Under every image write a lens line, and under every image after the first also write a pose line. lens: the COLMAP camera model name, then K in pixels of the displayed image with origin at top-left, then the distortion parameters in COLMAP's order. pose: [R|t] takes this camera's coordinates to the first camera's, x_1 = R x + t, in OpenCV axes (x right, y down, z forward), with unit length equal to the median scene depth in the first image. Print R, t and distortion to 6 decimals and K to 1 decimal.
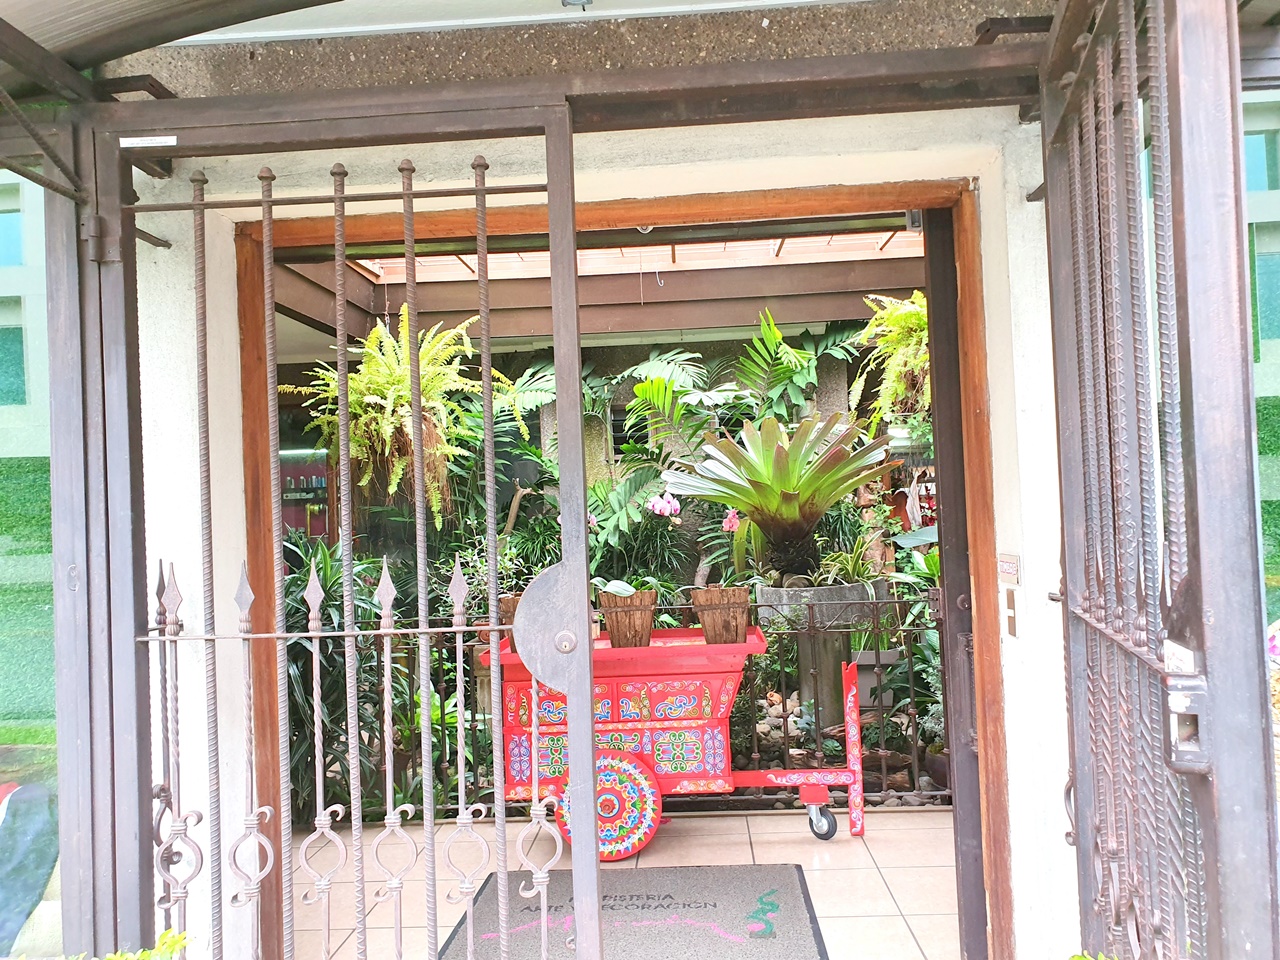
lens RADIAL K [[976.6, 0, 645.4], [0, 976.6, 499.8], [0, 0, 1]] dist [0.165268, 0.000428]
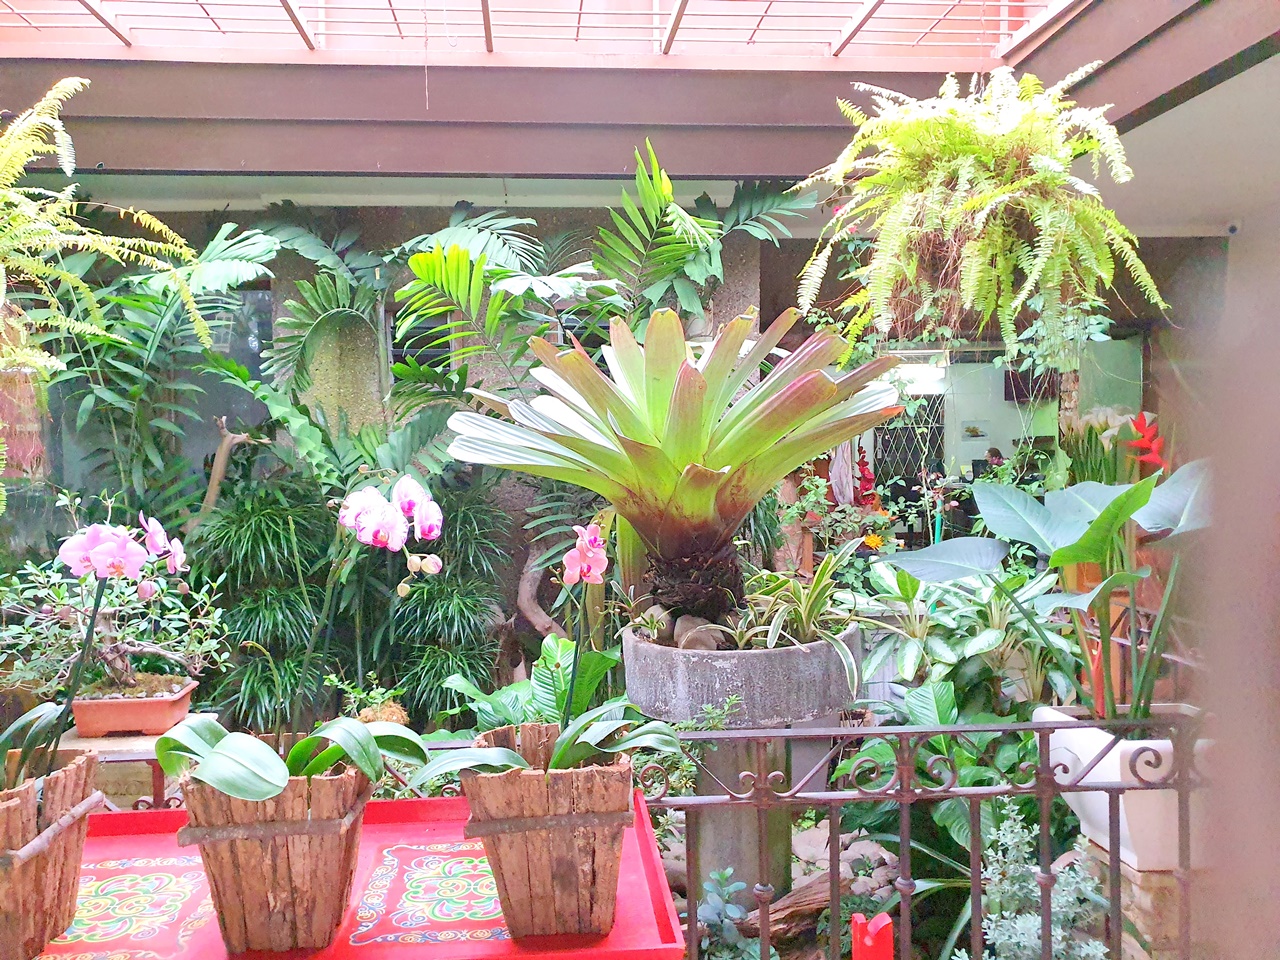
lens RADIAL K [[999.6, 0, 619.3], [0, 999.6, 496.1], [0, 0, 1]] dist [0.015606, 0.001183]
pose [[0.991168, 0.019960, 0.131104, 0.038753], [-0.026916, 0.998310, 0.051501, -0.015455], [-0.129855, -0.054575, 0.990030, 0.475521]]
